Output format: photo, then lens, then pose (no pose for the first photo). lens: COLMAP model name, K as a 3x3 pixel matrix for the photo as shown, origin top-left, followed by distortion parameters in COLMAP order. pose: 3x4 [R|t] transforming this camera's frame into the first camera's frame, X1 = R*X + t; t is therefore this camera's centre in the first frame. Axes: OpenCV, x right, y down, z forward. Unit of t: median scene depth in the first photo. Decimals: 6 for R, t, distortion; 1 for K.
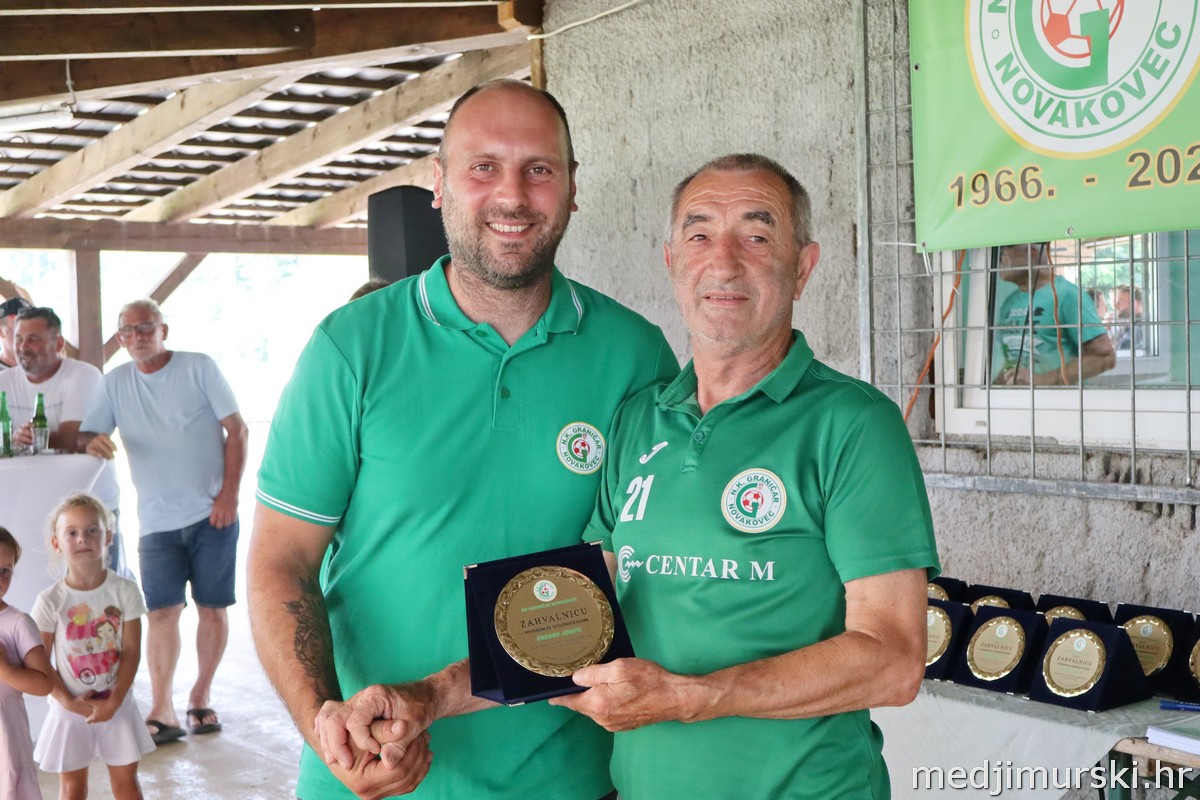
lens RADIAL K [[1760.4, 0, 612.9], [0, 1760.4, 401.5], [0, 0, 1]] dist [0.018341, 0.020615]
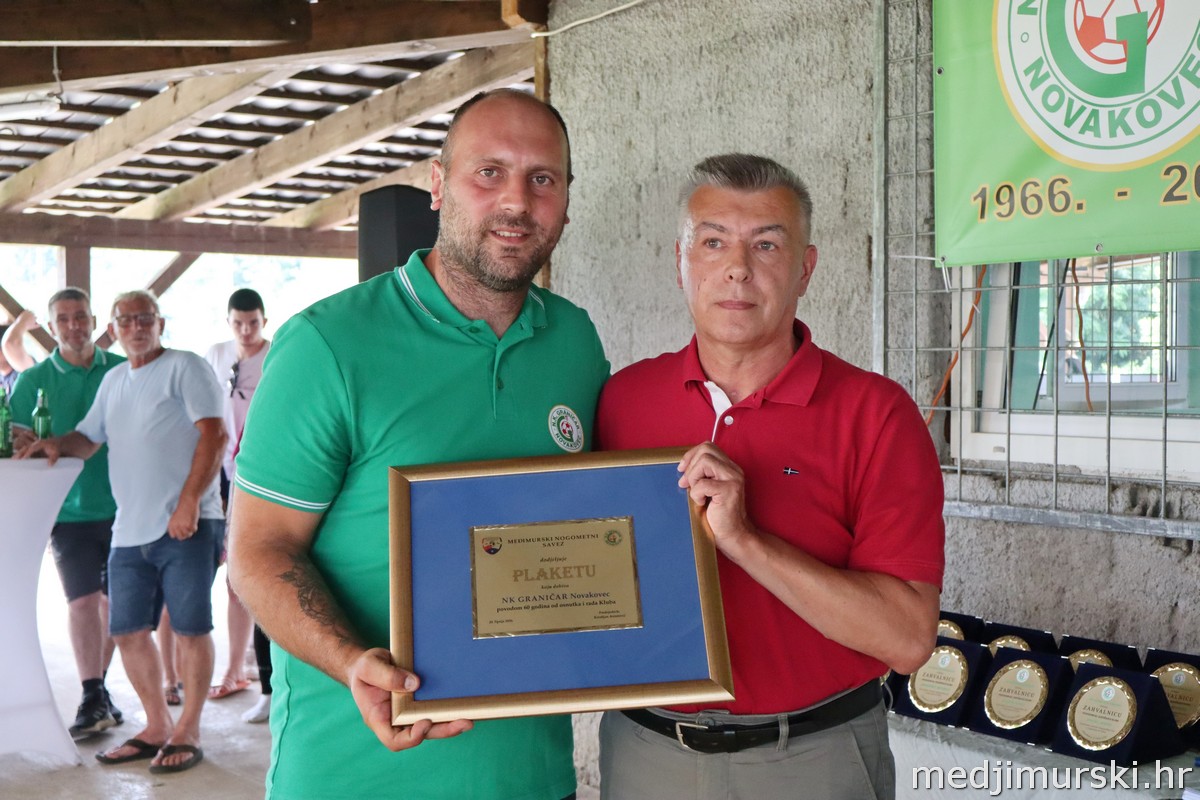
lens RADIAL K [[1755.1, 0, 614.0], [0, 1755.1, 398.0], [0, 0, 1]] dist [0.017136, 0.008061]
pose [[0.999720, 0.023649, -0.000679, 0.002078], [-0.023654, 0.999684, -0.008528, -0.001934], [0.000477, 0.008542, 0.999963, 0.052914]]
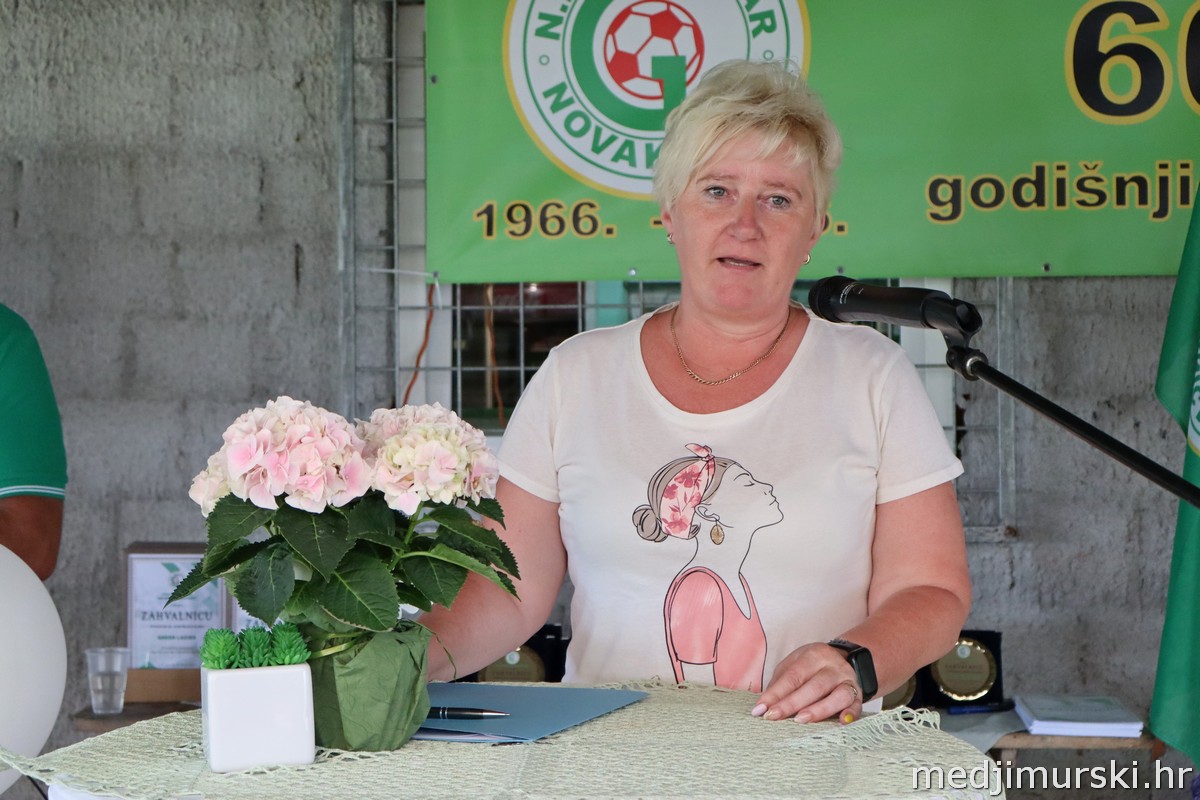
lens RADIAL K [[2167.4, 0, 588.1], [0, 2167.4, 406.0], [0, 0, 1]] dist [0.005906, 0.023074]
pose [[0.617990, 0.028653, 0.785663, -0.591690], [0.014498, 0.998750, -0.047828, 0.029910], [-0.786052, 0.040947, 0.616803, 0.231682]]
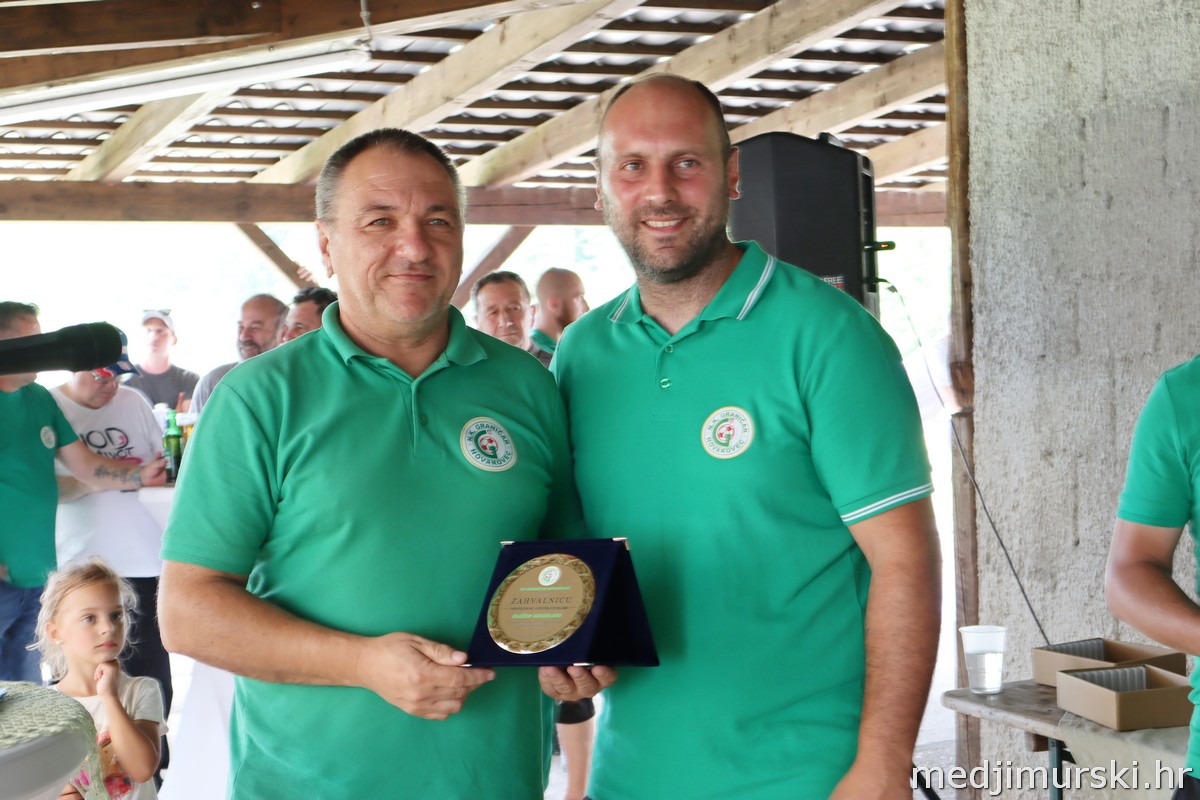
lens RADIAL K [[2230.2, 0, 600.0], [0, 2230.2, 400.0], [0, 0, 1]] dist [0.037489, -0.080235]
pose [[0.979506, 0.003910, -0.201378, 0.003385], [-0.004866, 0.999979, -0.004256, -0.001786], [0.201357, 0.005149, 0.979504, 0.035378]]
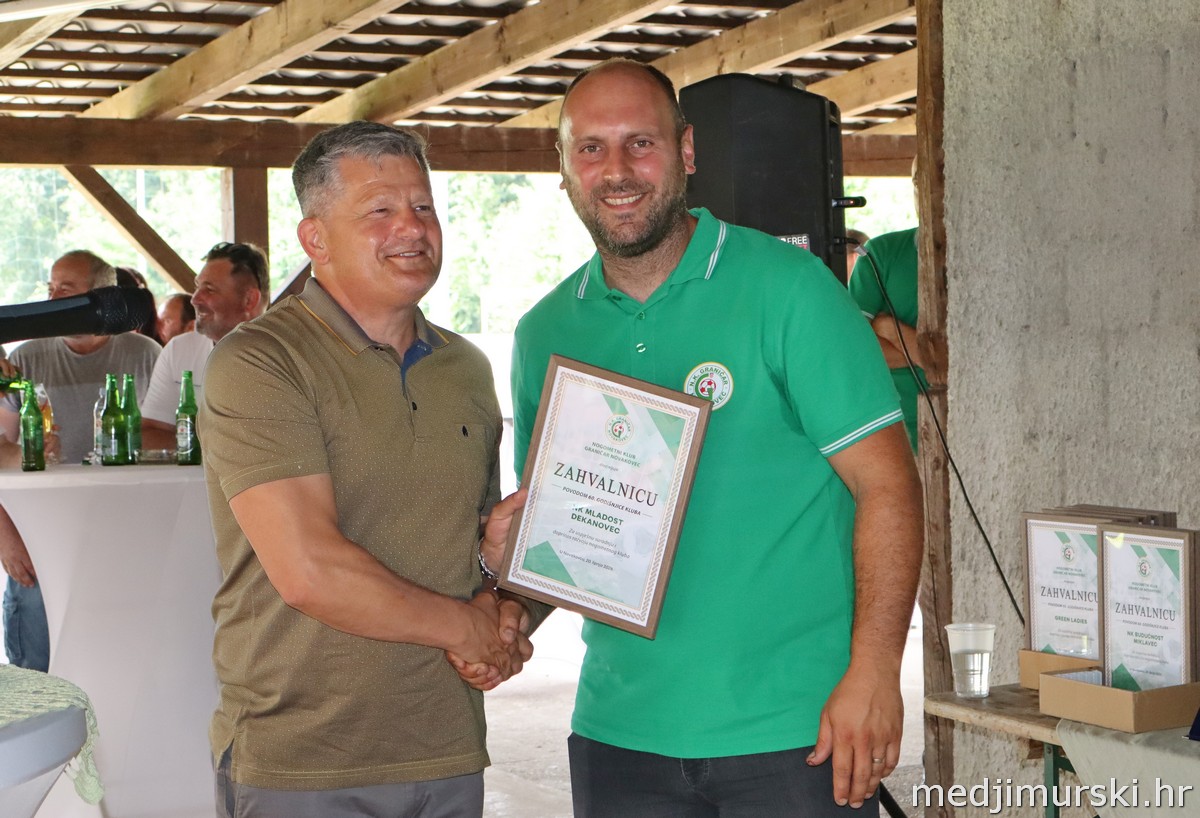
lens RADIAL K [[2757.7, 0, 578.1], [0, 2757.7, 364.6], [0, 0, 1]] dist [0.027019, 0.090384]
pose [[0.988214, 0.007535, -0.152894, -0.013698], [-0.009268, 0.999901, -0.010627, 0.002112], [0.152799, 0.011919, 0.988185, -0.069999]]
